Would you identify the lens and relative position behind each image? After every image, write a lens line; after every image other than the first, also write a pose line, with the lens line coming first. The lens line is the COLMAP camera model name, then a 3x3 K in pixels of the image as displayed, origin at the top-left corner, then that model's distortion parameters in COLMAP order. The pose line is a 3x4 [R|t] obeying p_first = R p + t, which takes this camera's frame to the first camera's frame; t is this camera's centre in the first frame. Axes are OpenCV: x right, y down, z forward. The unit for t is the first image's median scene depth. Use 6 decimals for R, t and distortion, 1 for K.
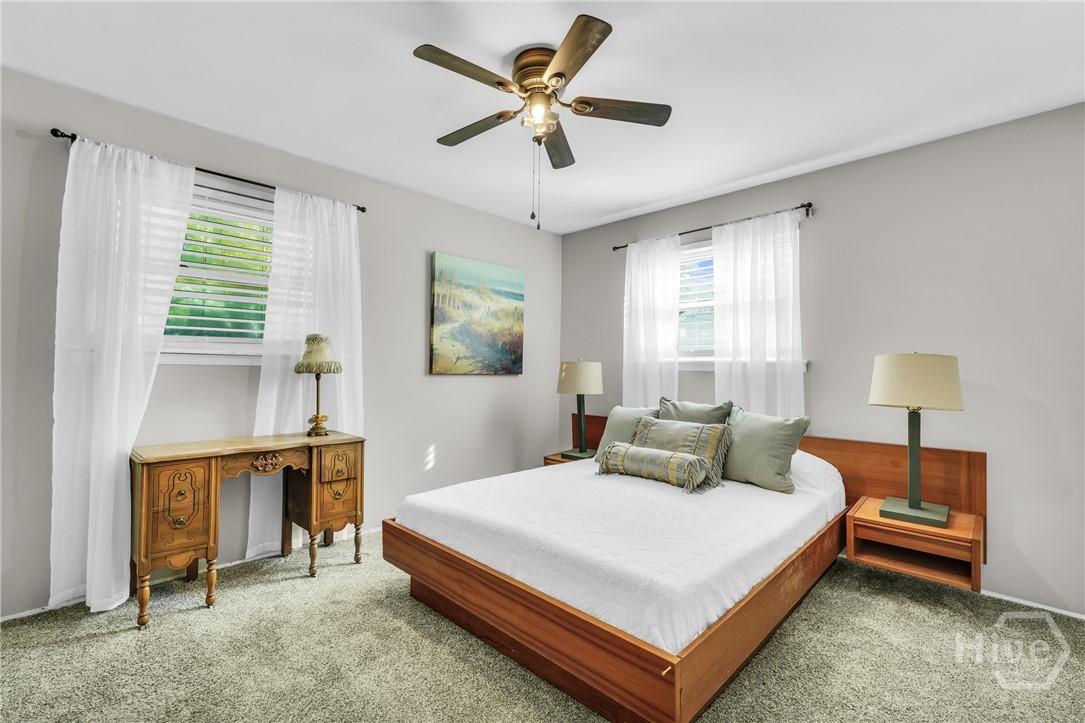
lens RADIAL K [[484.5, 0, 542.0], [0, 484.5, 361.0], [0, 0, 1]] dist [-0.014021, 0.005345]
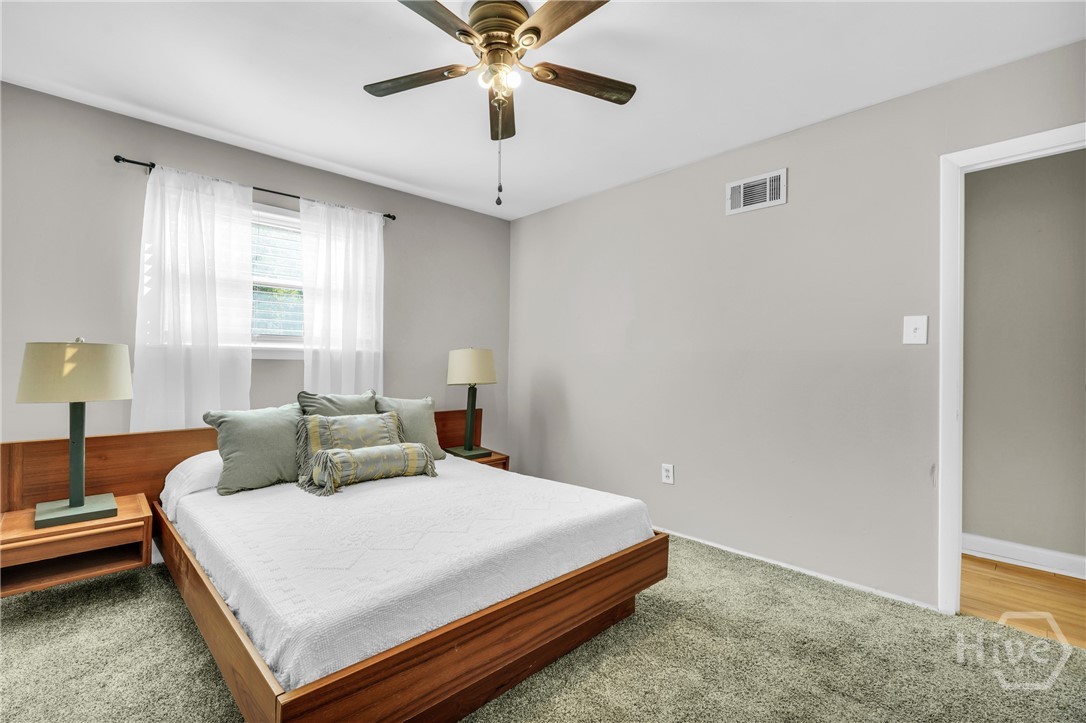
lens RADIAL K [[485.0, 0, 542.1], [0, 485.0, 362.1], [0, 0, 1]] dist [-0.014021, 0.005345]
pose [[0.016675, -0.010558, 0.999805, -0.580211], [-0.026145, 0.999598, 0.010992, 0.003645], [-0.999519, -0.026323, 0.016393, 0.578543]]
